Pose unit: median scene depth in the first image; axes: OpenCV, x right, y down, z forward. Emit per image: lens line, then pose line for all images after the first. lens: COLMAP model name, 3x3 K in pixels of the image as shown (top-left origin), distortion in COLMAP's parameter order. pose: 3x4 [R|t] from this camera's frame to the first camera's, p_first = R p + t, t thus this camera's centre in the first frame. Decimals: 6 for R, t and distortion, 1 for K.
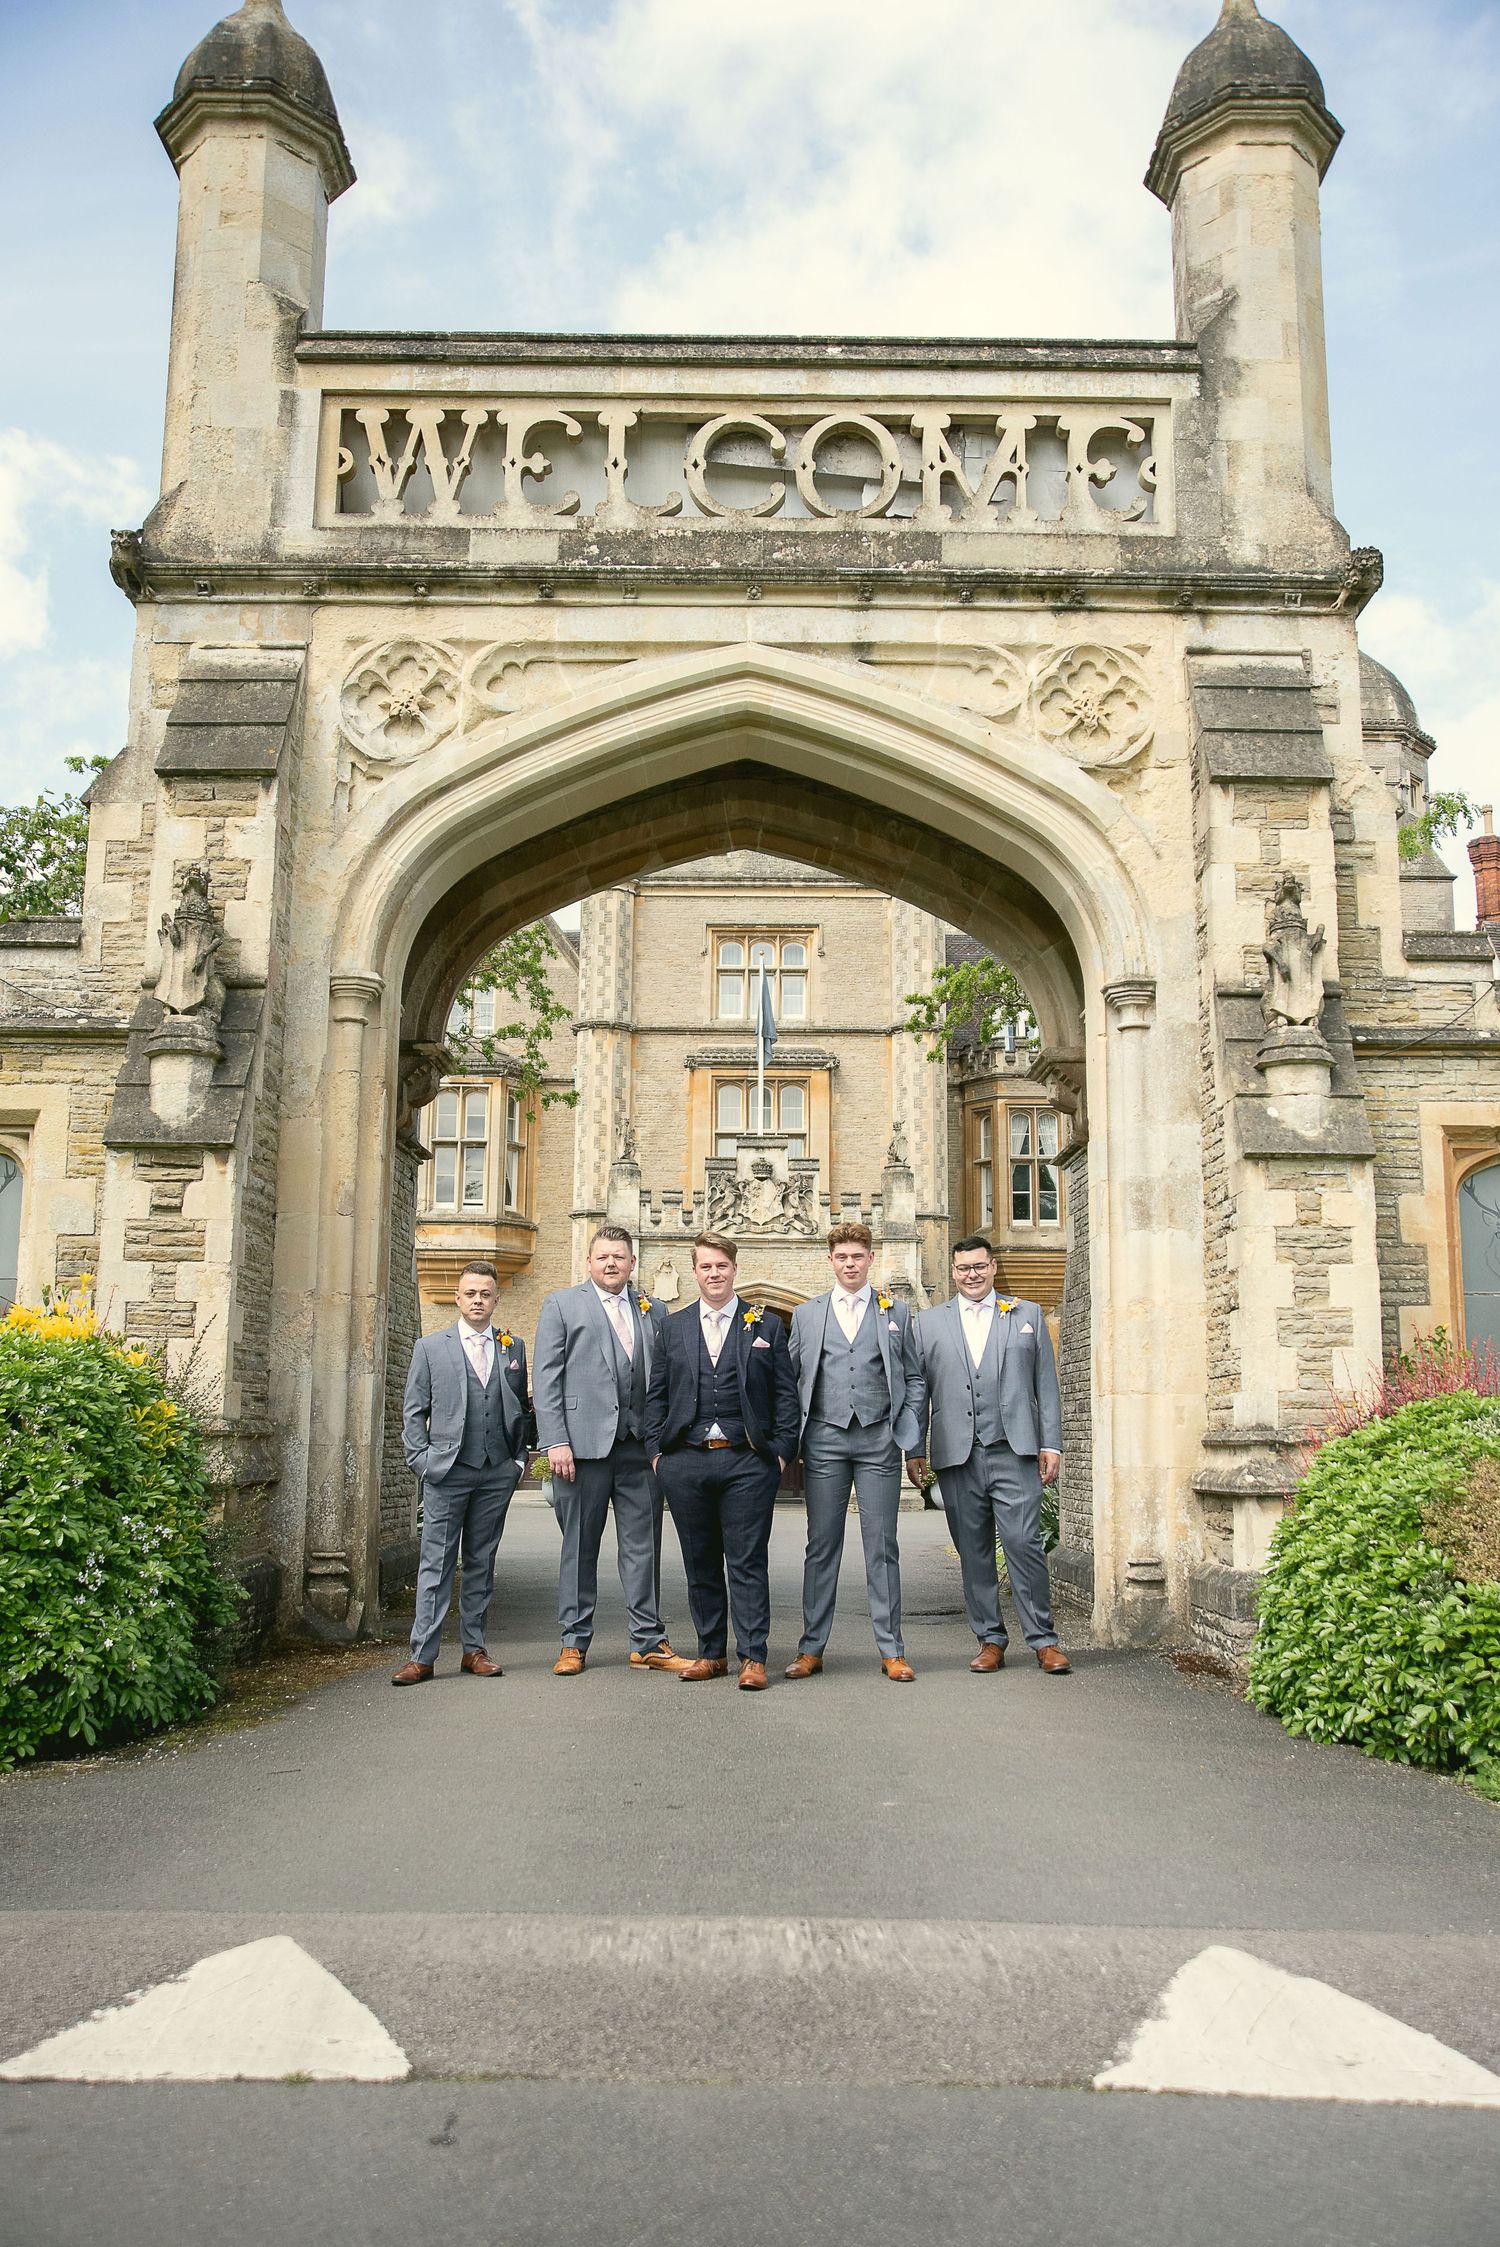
lens RADIAL K [[1817.8, 0, 756.1], [0, 1817.8, 1123.5], [0, 0, 1]] dist [-0.019319, -0.000534]
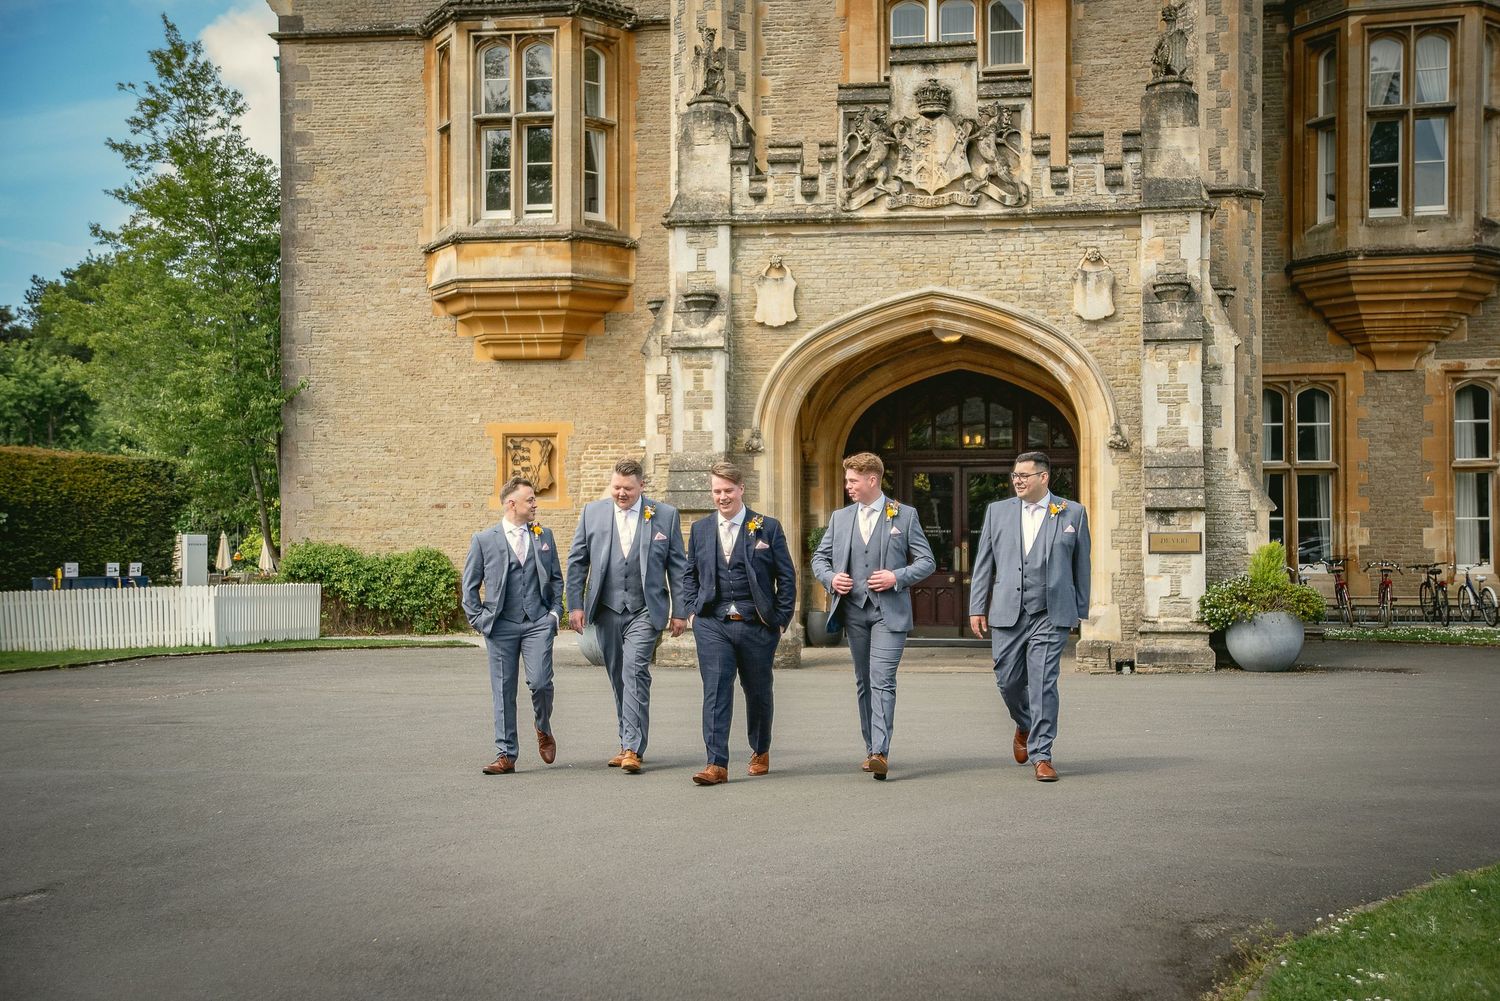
lens RADIAL K [[1929.4, 0, 748.8], [0, 1929.4, 495.6], [0, 0, 1]] dist [0.126047, 0.000000]
pose [[0.987459, -0.013551, -0.157296, 0.041512], [0.036104, 0.989290, 0.141428, 0.061004], [0.153695, -0.145334, 0.977372, 0.353224]]
